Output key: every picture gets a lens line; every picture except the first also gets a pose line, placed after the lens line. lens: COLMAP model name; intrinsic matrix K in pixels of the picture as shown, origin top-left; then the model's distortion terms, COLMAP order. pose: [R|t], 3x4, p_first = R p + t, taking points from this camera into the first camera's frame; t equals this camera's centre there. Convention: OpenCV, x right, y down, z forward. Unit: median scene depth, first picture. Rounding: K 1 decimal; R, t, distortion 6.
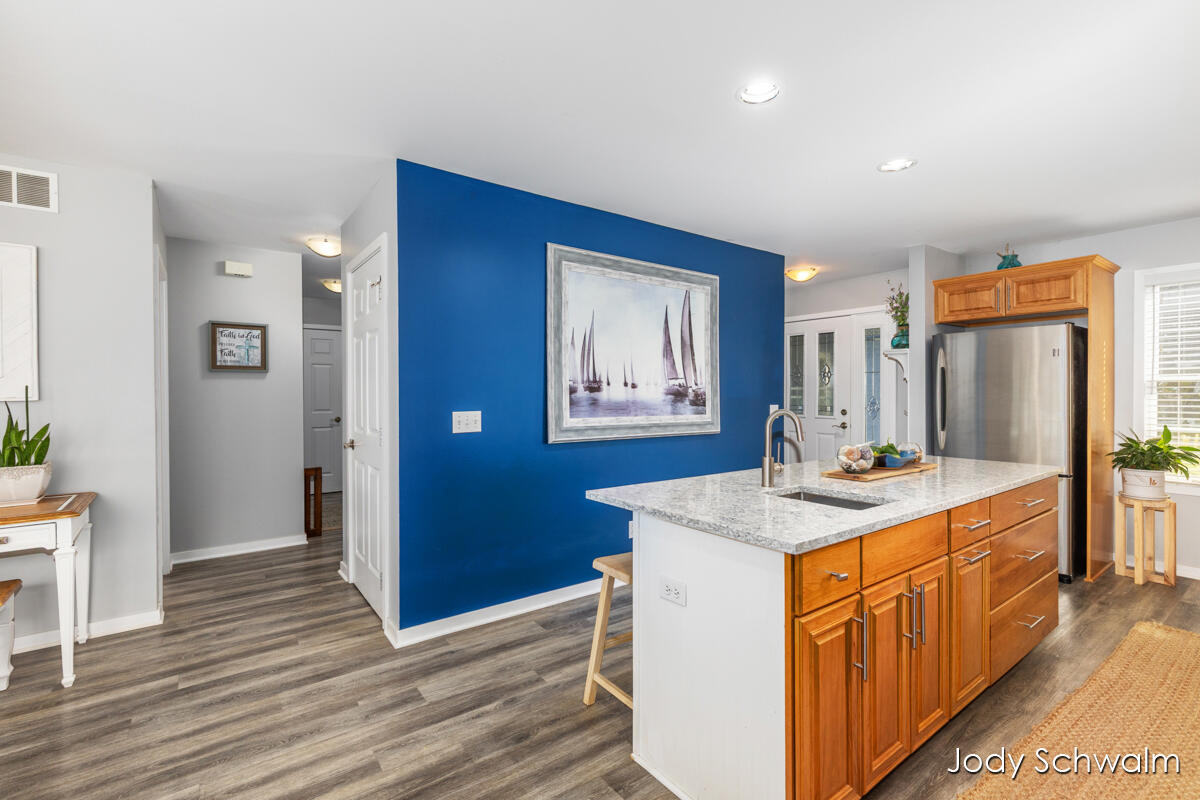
lens RADIAL K [[539.6, 0, 600.0], [0, 539.6, 400.0], [0, 0, 1]] dist [0.001230, 0.000079]
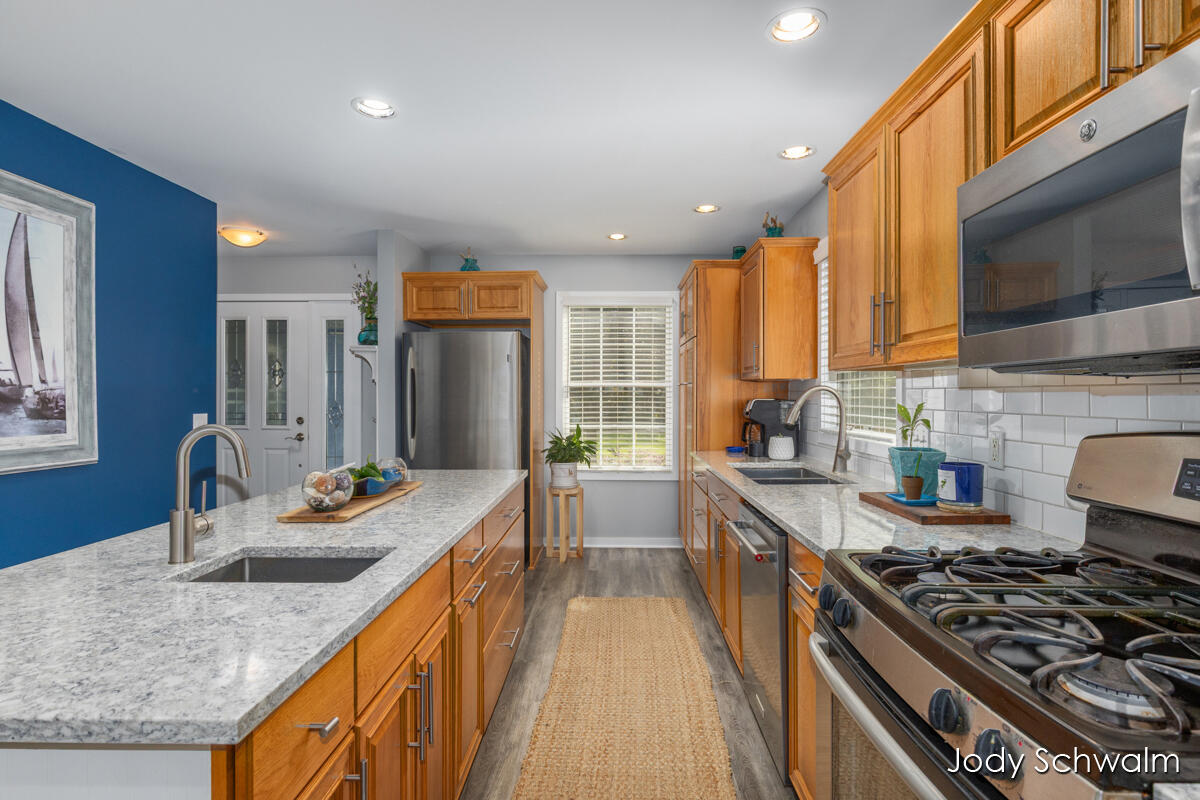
lens RADIAL K [[585.8, 0, 596.5], [0, 585.8, 392.4], [0, 0, 1]] dist [-0.001105, -0.000400]
pose [[0.619605, 0.005646, 0.784894, 0.057231], [0.010071, 0.999835, -0.015143, -0.002424], [-0.784849, 0.017287, 0.619445, 0.160542]]
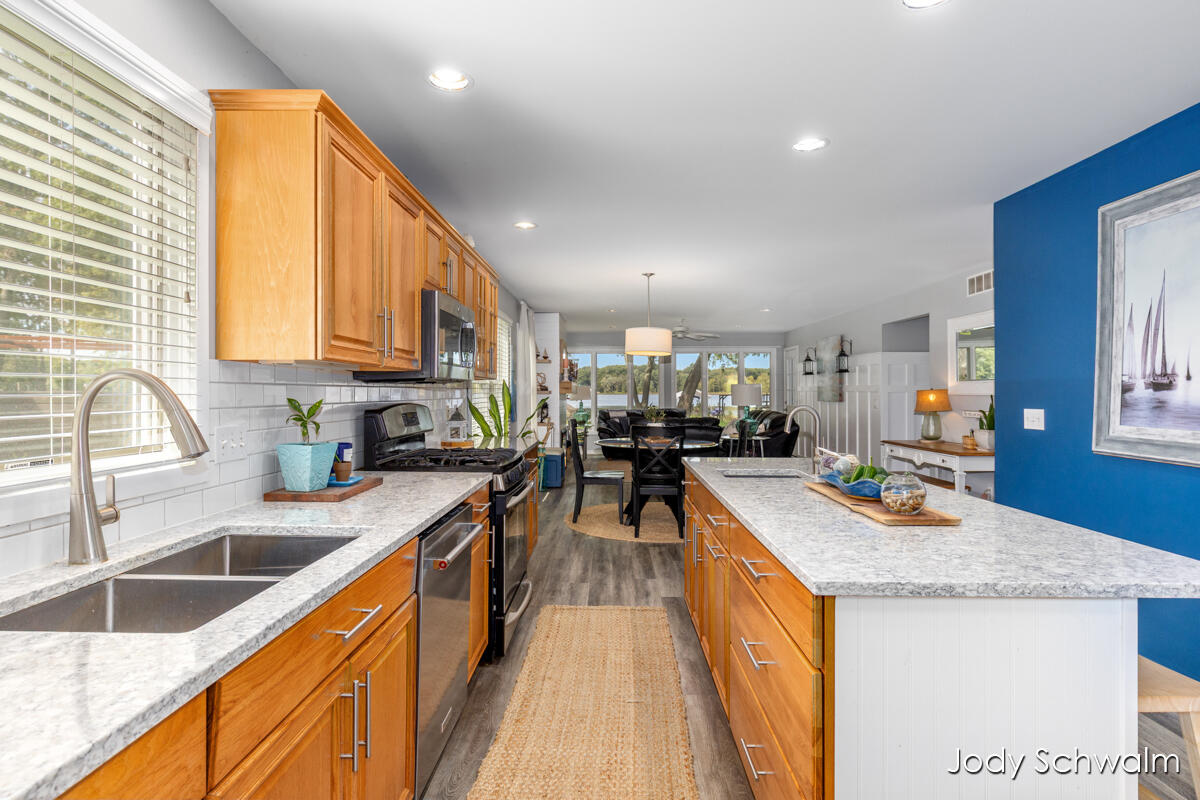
lens RADIAL K [[610.2, 0, 601.9], [0, 610.2, 391.2], [0, 0, 1]] dist [0.000526, 0.000100]
pose [[-0.610483, 0.001585, -0.792028, 0.918753], [-0.010783, 0.999889, 0.010313, -0.012716], [0.791956, 0.014836, -0.610398, 0.814941]]
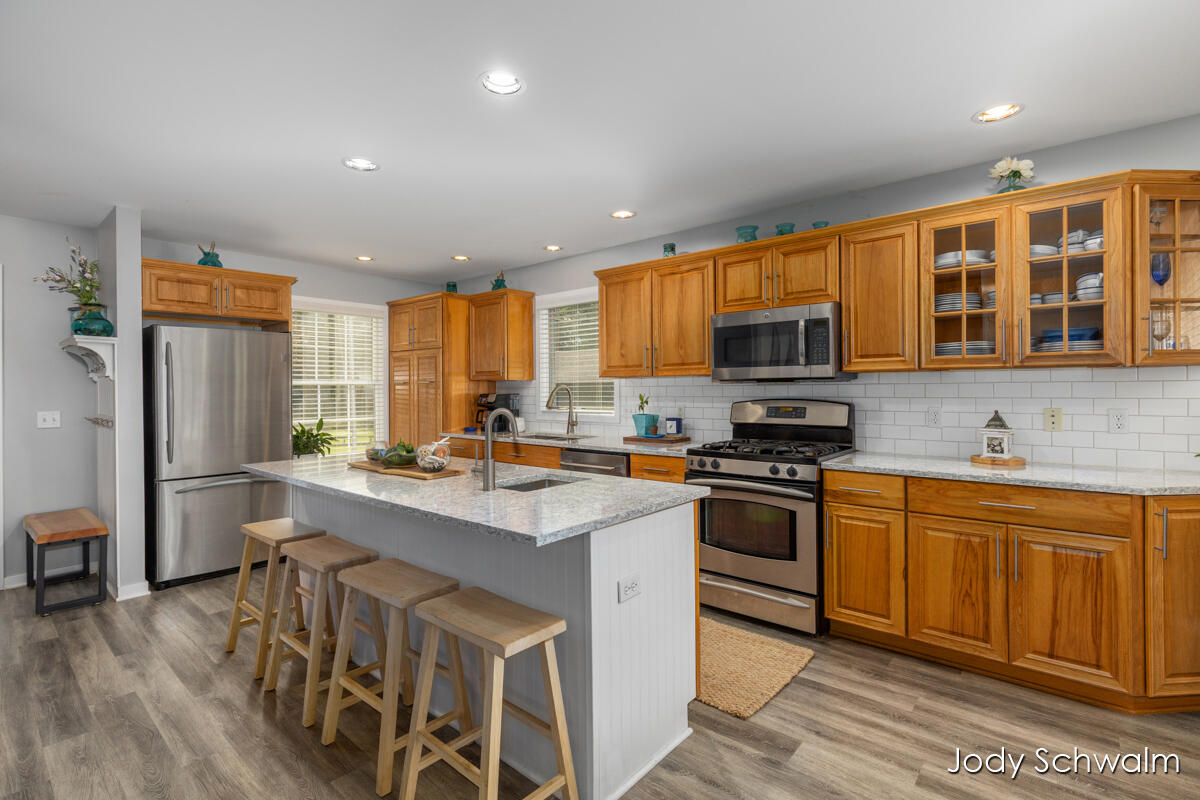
lens RADIAL K [[555.9, 0, 600.0], [0, 555.9, 400.0], [0, 0, 1]] dist [-0.000476, -0.000045]
pose [[-0.217990, -0.014668, 0.975841, -0.399359], [0.022382, 0.999549, 0.020024, -0.009300], [-0.975694, 0.026206, -0.217563, 0.584815]]
